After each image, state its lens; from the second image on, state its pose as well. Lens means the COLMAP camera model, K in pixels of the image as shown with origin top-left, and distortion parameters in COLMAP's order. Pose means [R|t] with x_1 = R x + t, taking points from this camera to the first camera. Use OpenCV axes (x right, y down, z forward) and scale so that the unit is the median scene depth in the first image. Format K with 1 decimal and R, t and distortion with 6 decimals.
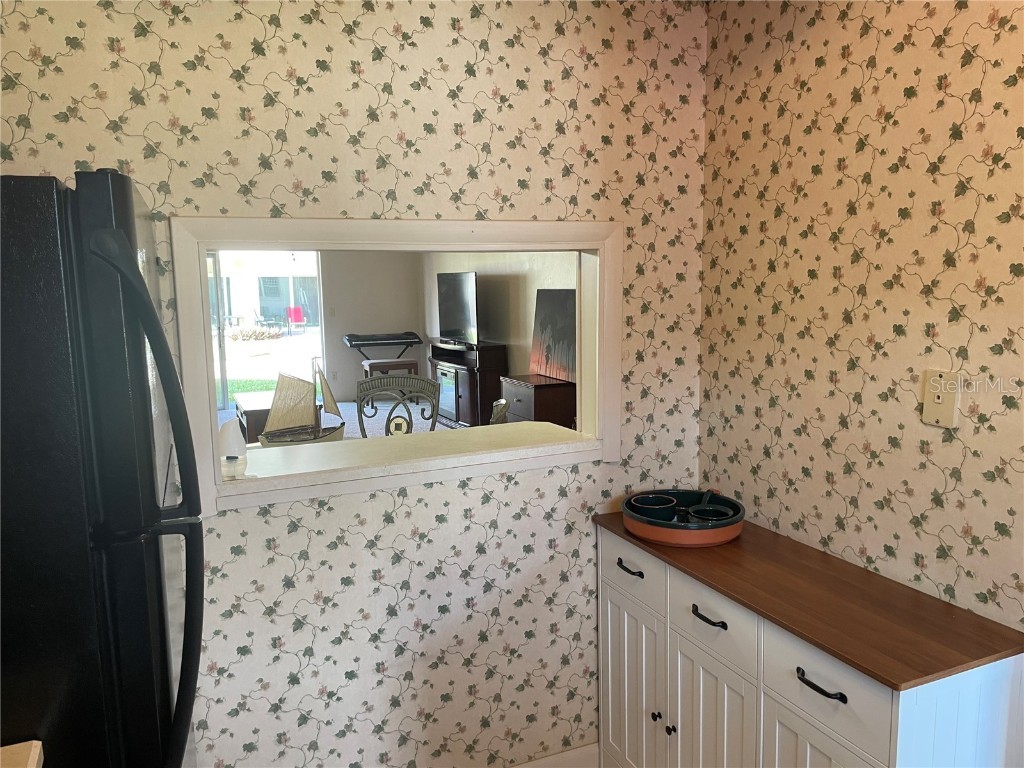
lens RADIAL K [[772.3, 0, 511.7], [0, 772.3, 378.6], [0, 0, 1]] dist [0.109396, -0.146479]
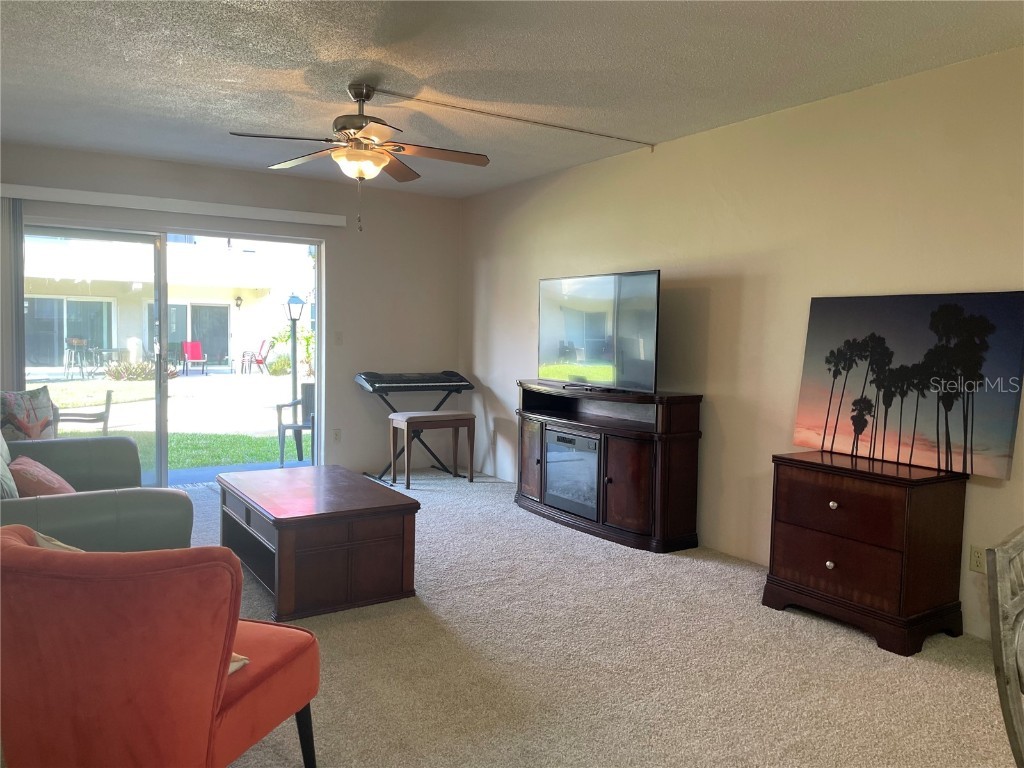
lens RADIAL K [[750.2, 0, 507.3], [0, 750.2, 384.2], [0, 0, 1]] dist [-0.006664, -0.001481]
pose [[0.984674, 0.022596, 0.172934, -0.203607], [-0.013228, 0.998391, -0.055133, -0.014094], [-0.173902, 0.052001, 0.983389, 0.367679]]
